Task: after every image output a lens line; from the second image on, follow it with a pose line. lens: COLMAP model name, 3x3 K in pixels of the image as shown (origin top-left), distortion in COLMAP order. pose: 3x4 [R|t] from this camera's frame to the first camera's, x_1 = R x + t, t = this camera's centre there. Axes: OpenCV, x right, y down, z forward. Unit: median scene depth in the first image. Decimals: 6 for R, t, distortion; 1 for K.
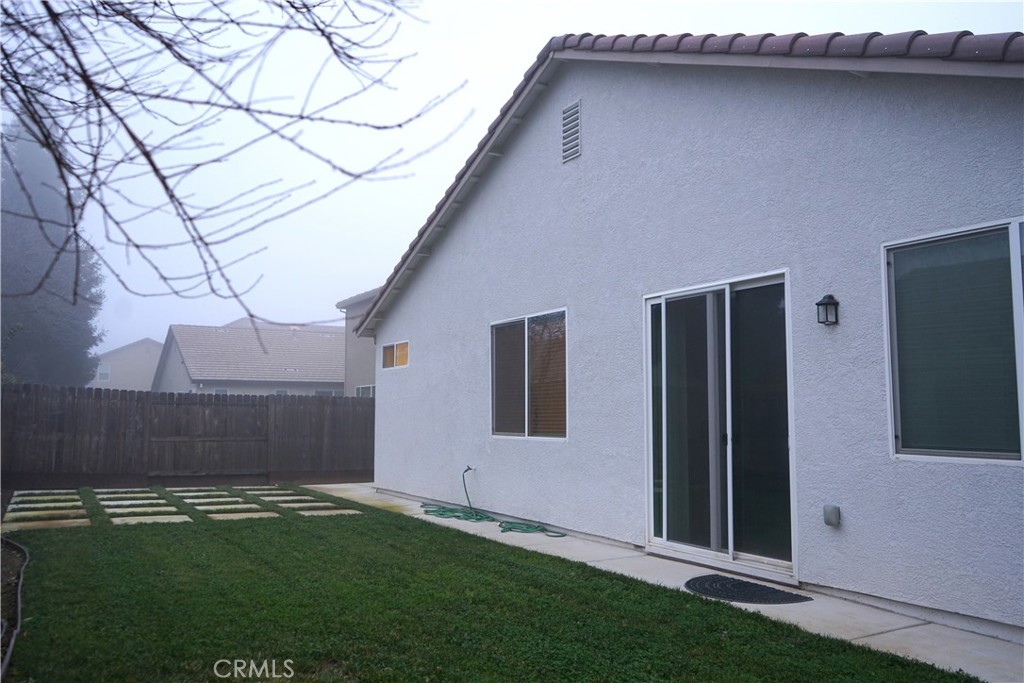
lens RADIAL K [[819.6, 0, 511.9], [0, 819.6, 342.1], [0, 0, 1]] dist [-0.009823, 0.018683]
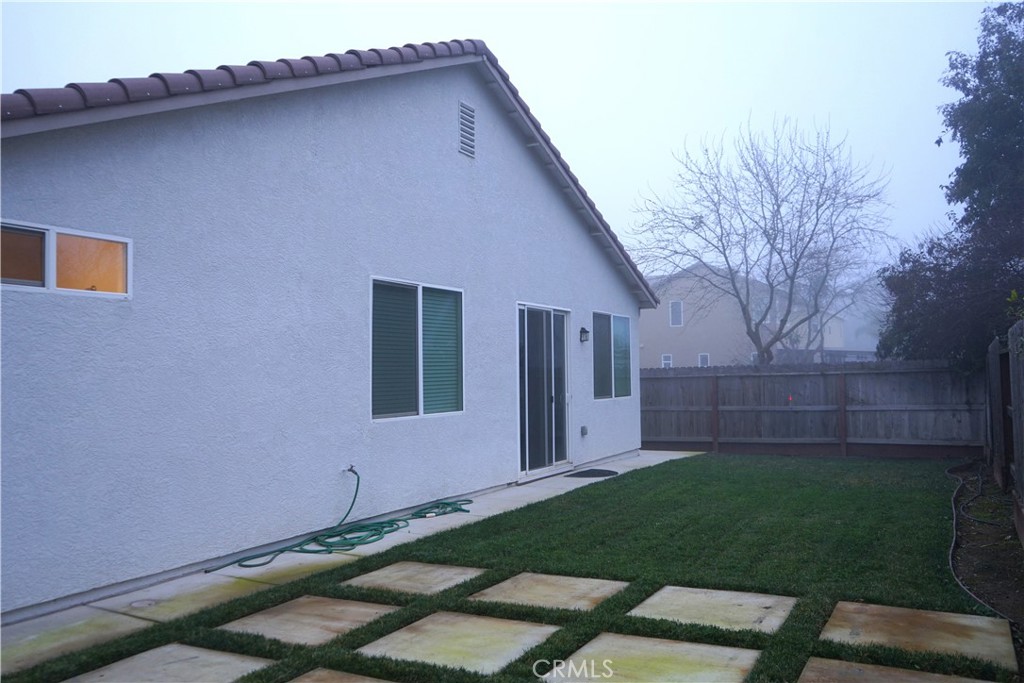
lens RADIAL K [[819.6, 0, 512.5], [0, 819.6, 339.8], [0, 0, 1]] dist [-0.009823, 0.018683]
pose [[-0.524644, 0.041595, 0.850305, -0.891141], [-0.060617, 0.994445, -0.086046, 0.113405], [-0.849161, -0.096686, -0.519209, 1.517820]]
